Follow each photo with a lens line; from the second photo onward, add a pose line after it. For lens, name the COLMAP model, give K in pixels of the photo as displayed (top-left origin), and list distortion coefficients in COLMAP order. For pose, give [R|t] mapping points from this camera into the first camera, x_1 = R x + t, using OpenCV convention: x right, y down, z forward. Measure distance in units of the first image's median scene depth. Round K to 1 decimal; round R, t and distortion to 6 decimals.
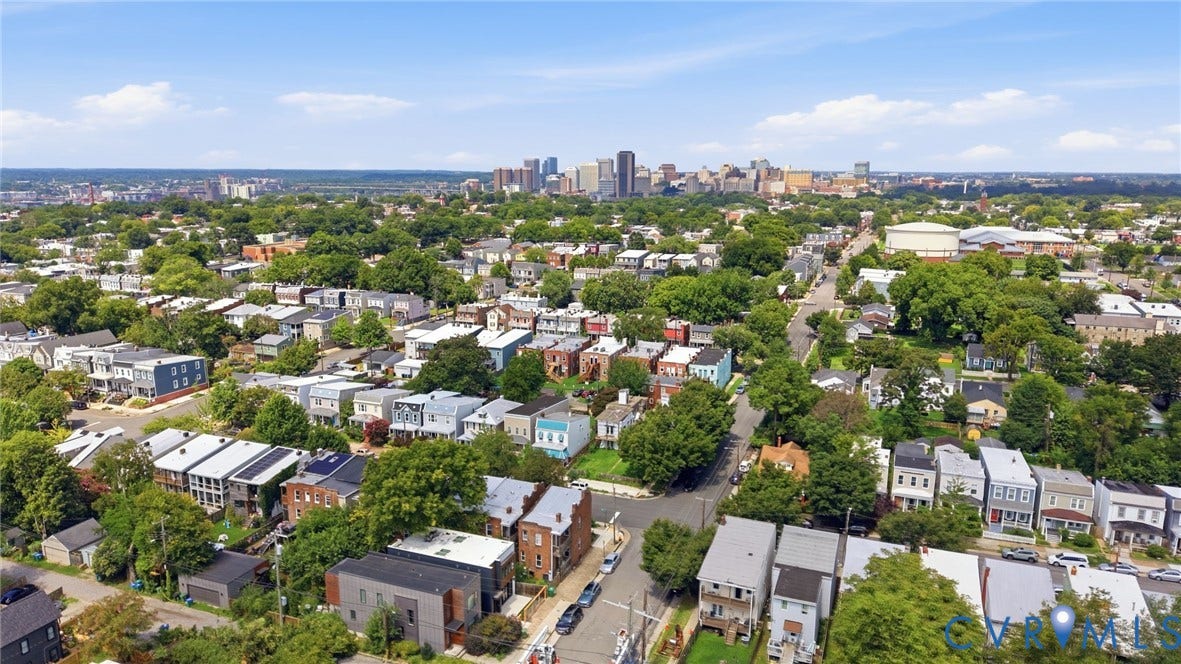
lens RADIAL K [[795.9, 0, 594.1], [0, 795.9, 336.6], [0, 0, 1]] dist [0.064475, -0.072368]
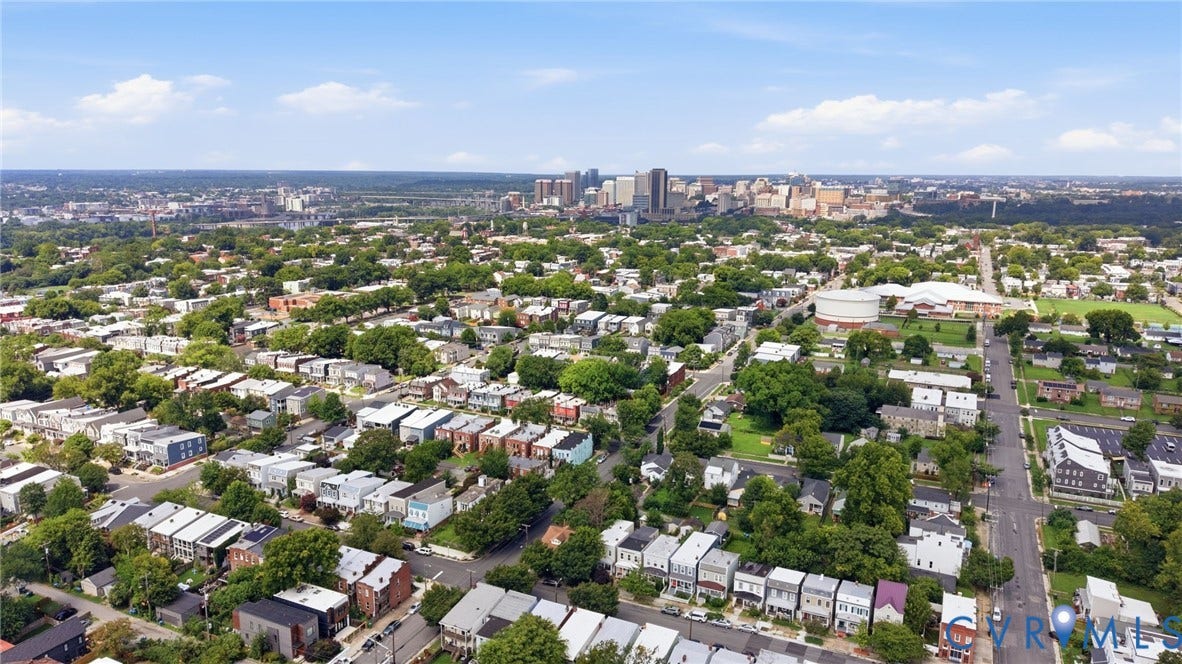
lens RADIAL K [[796.6, 0, 594.6], [0, 796.6, 336.7], [0, 0, 1]] dist [0.064475, -0.072368]
pose [[0.997843, 0.018318, -0.063031, 0.386109], [-0.018284, 0.999832, 0.001118, -0.223903], [0.063041, 0.000037, 0.998011, -0.491864]]
